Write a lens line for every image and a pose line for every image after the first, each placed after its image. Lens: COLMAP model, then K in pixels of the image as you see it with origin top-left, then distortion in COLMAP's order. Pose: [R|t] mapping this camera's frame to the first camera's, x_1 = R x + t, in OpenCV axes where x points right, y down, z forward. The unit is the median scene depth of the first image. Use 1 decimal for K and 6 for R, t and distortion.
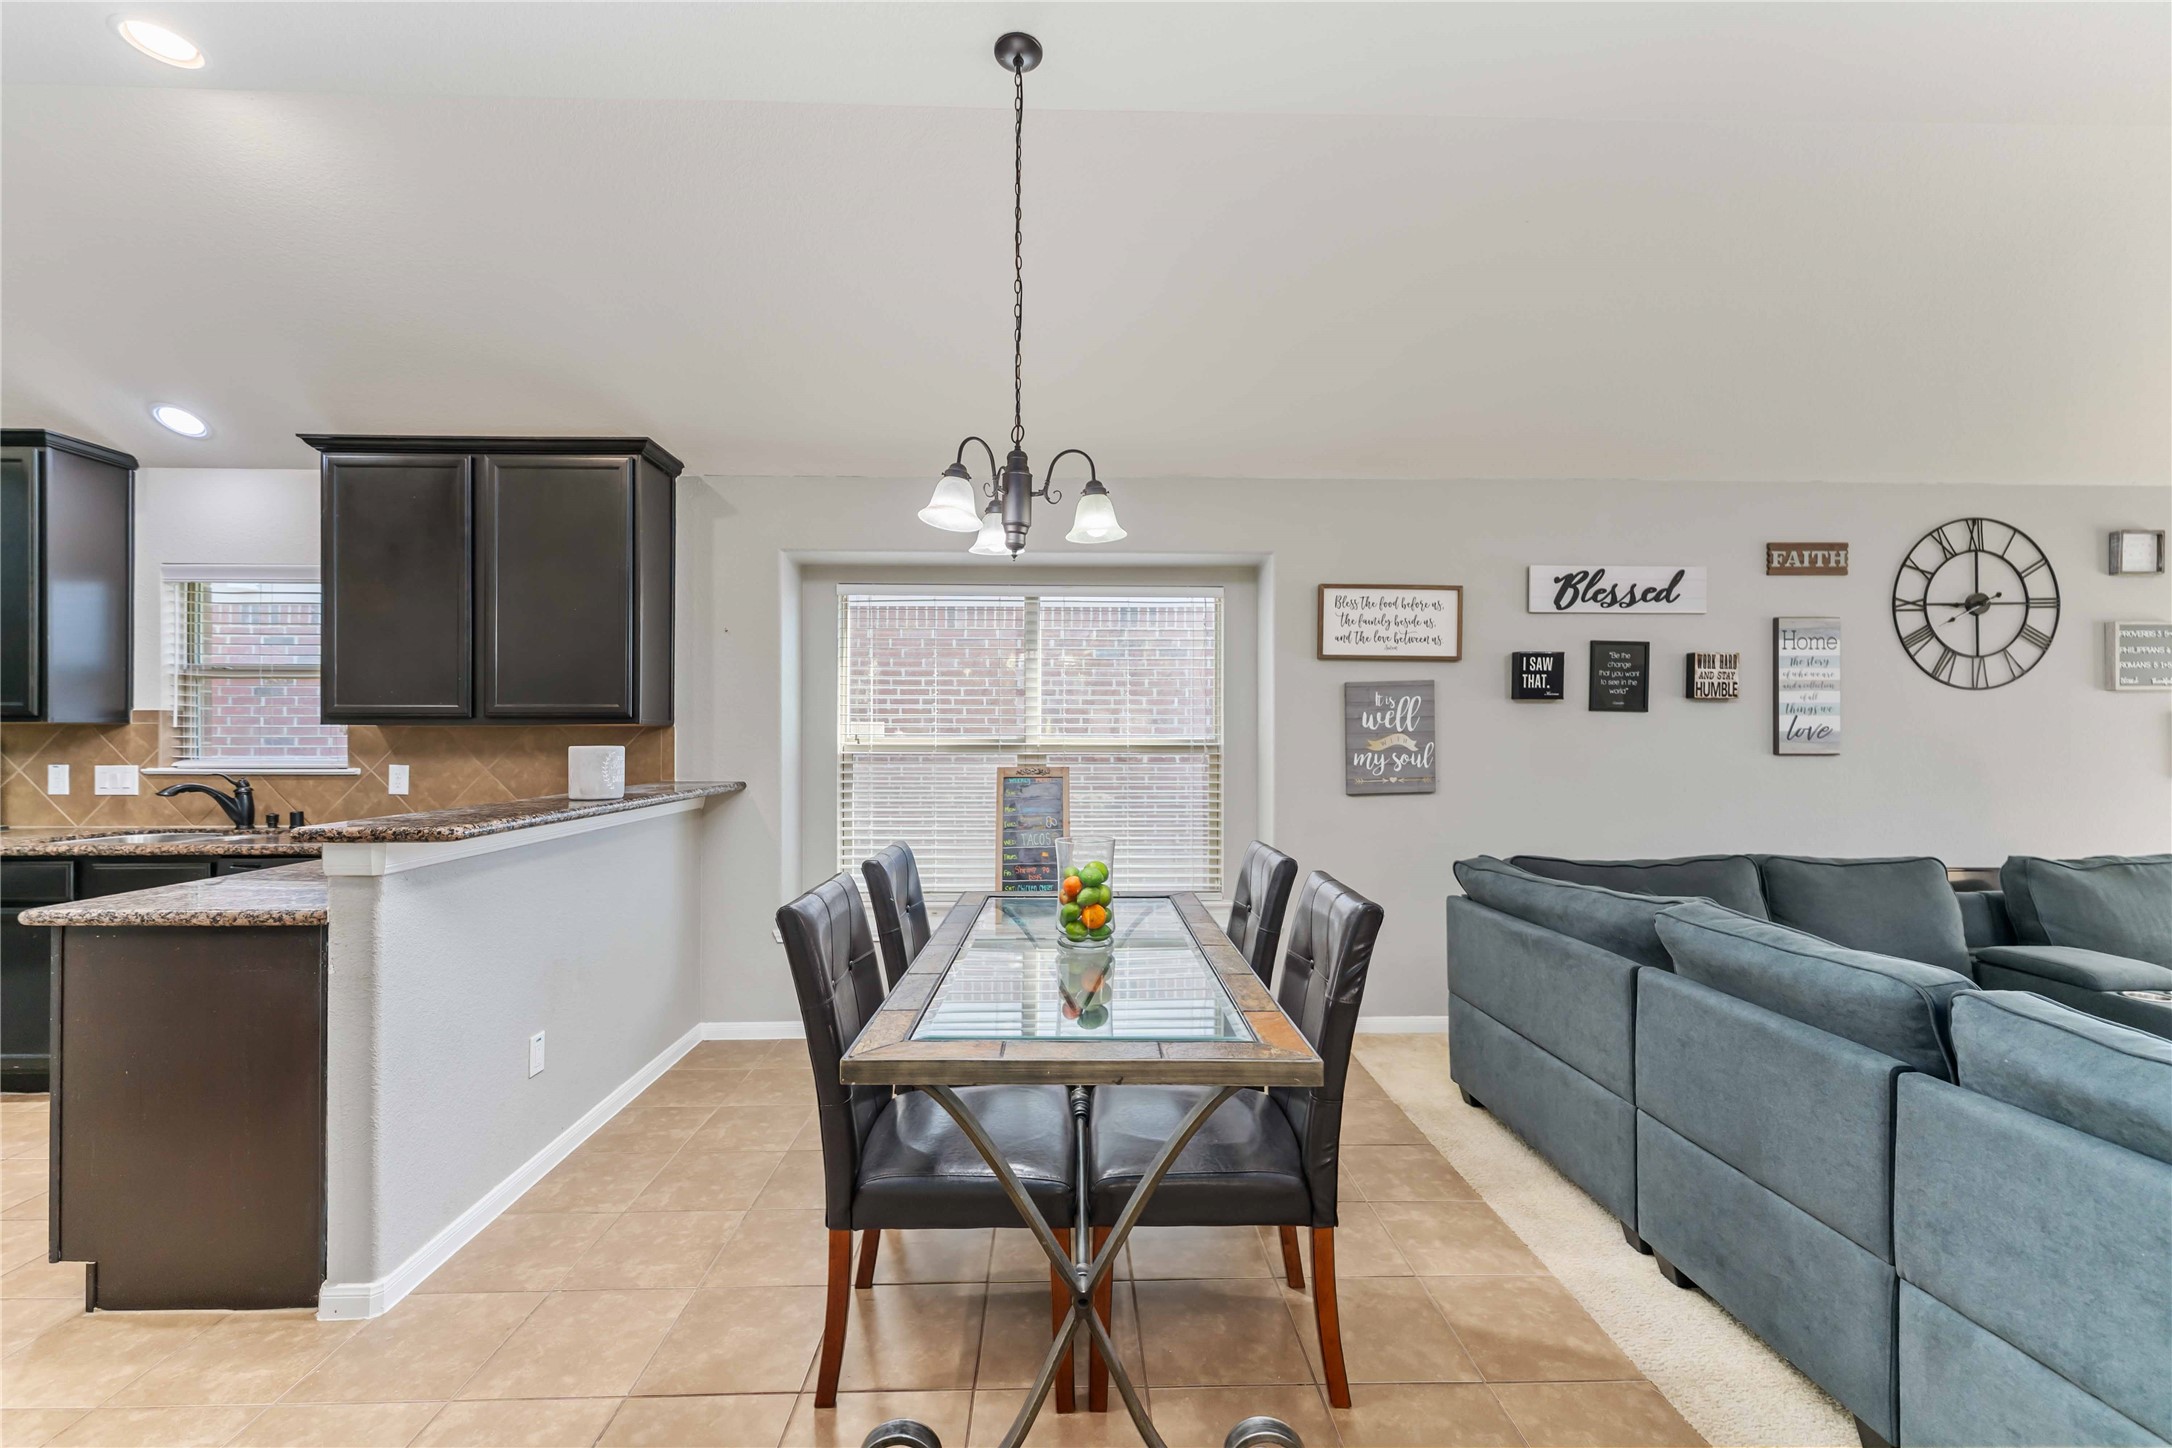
lens RADIAL K [[888.4, 0, 1092.8], [0, 888.4, 730.6], [0, 0, 1]] dist [-0.001155, 0.000983]
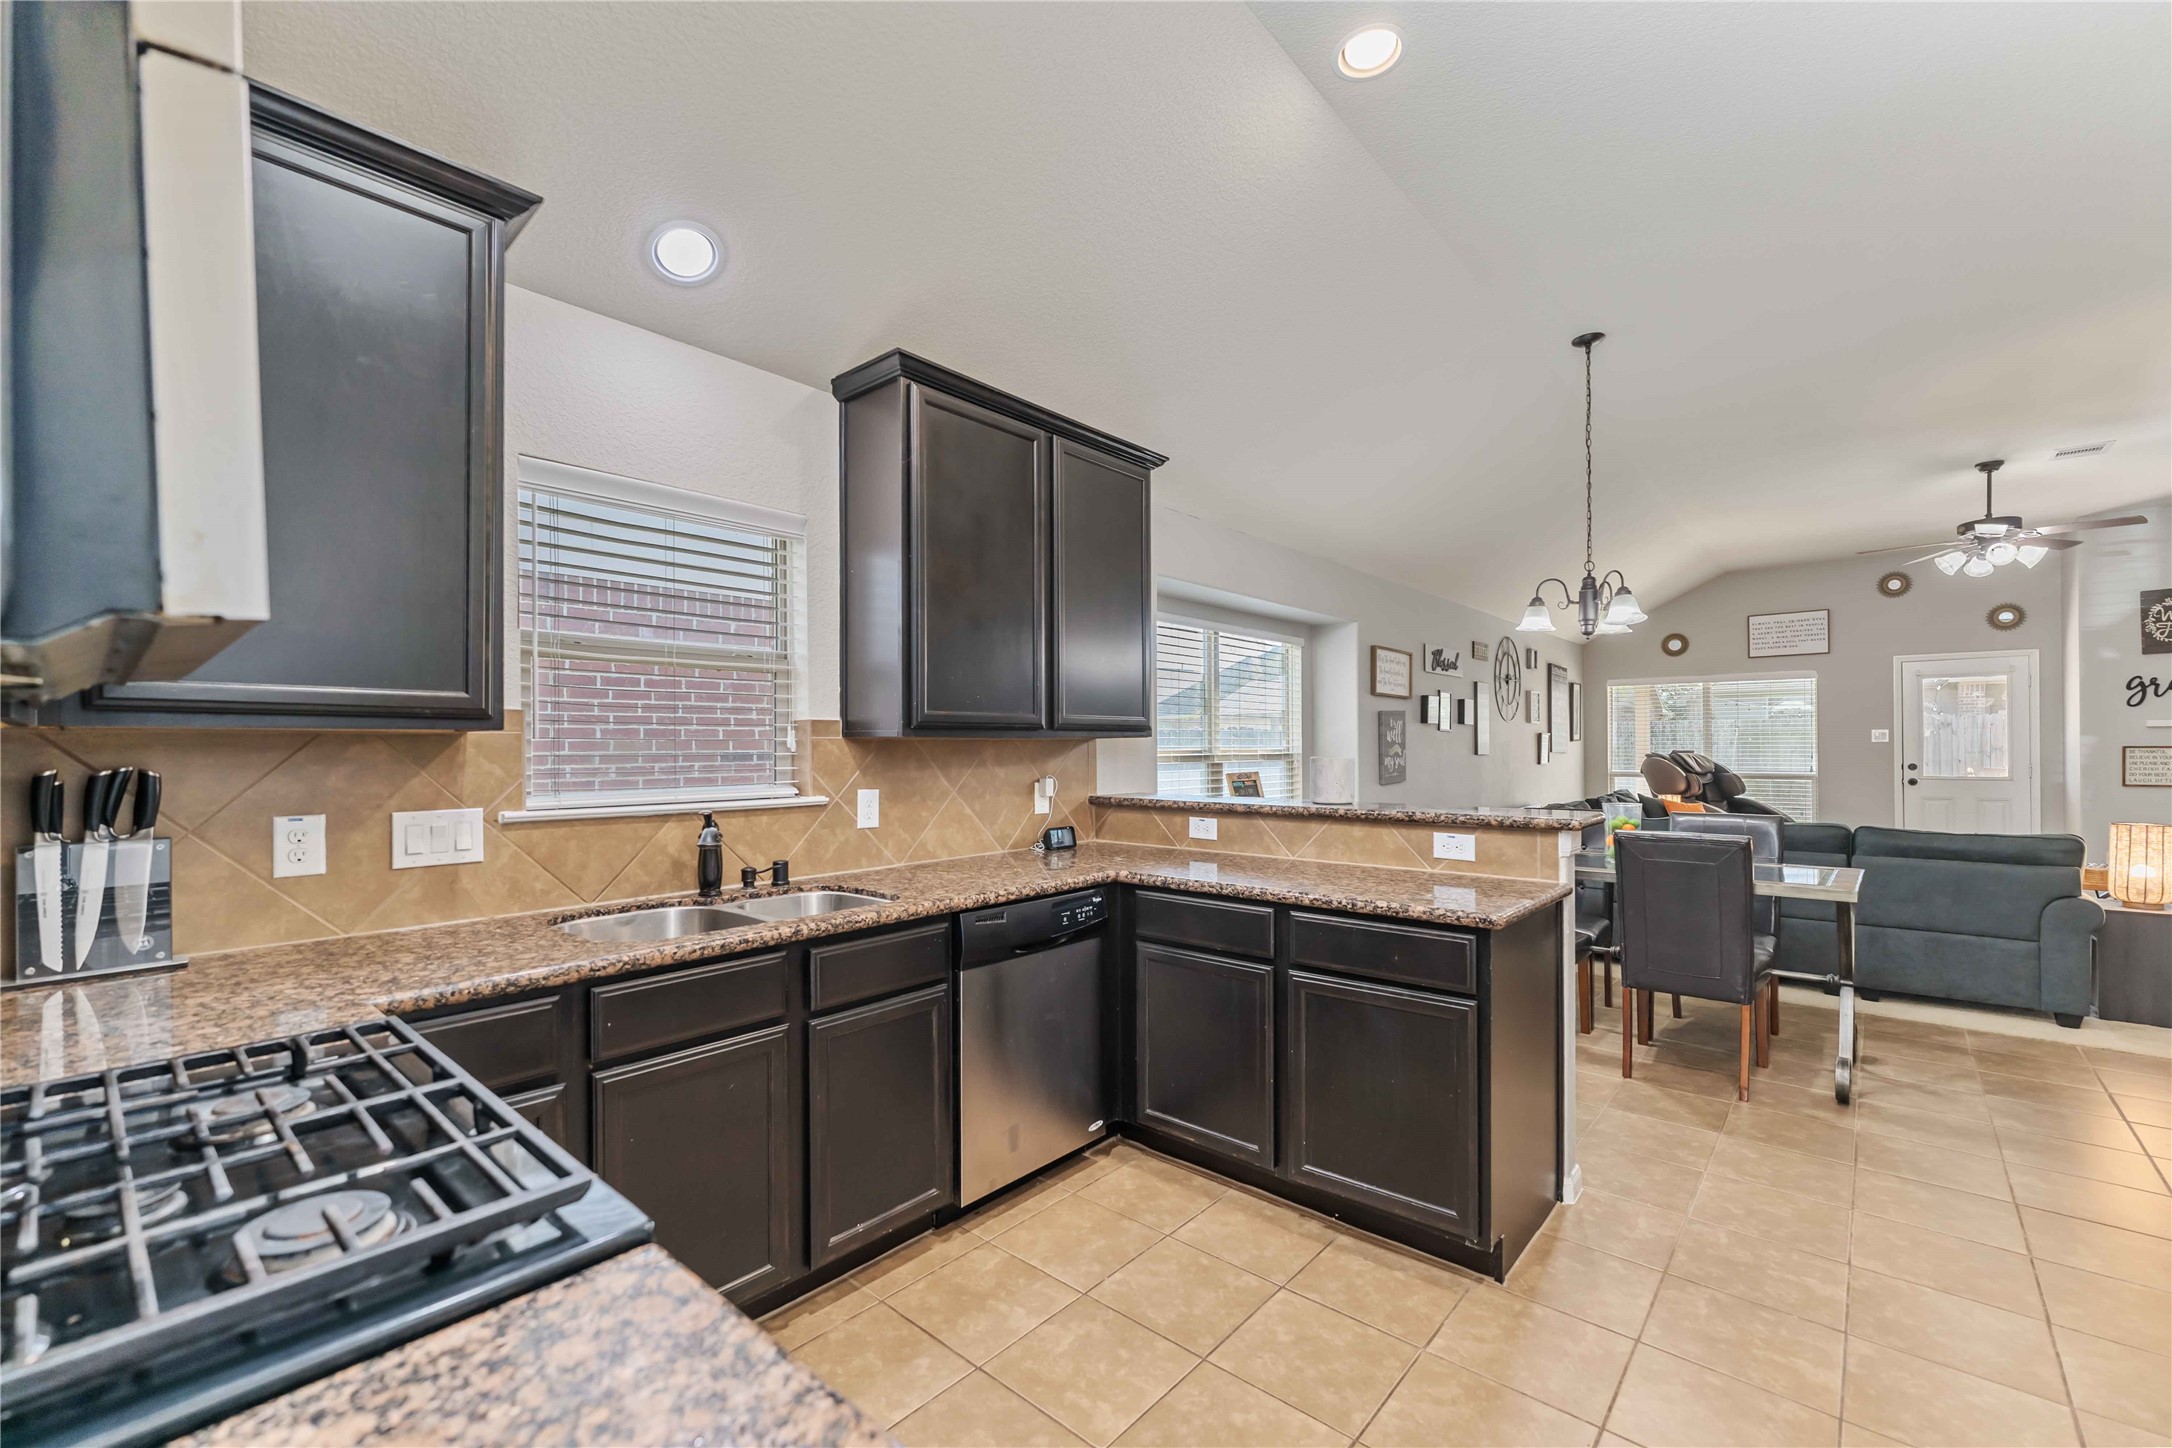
lens RADIAL K [[888.4, 0, 1067.2], [0, 888.4, 740.0], [0, 0, 1]] dist [-0.001155, 0.000983]
pose [[0.690445, 0.000879, 0.723385, -1.210793], [0.001550, 0.999995, -0.002694, -0.001439], [-0.723384, 0.002982, 0.690440, 0.345671]]
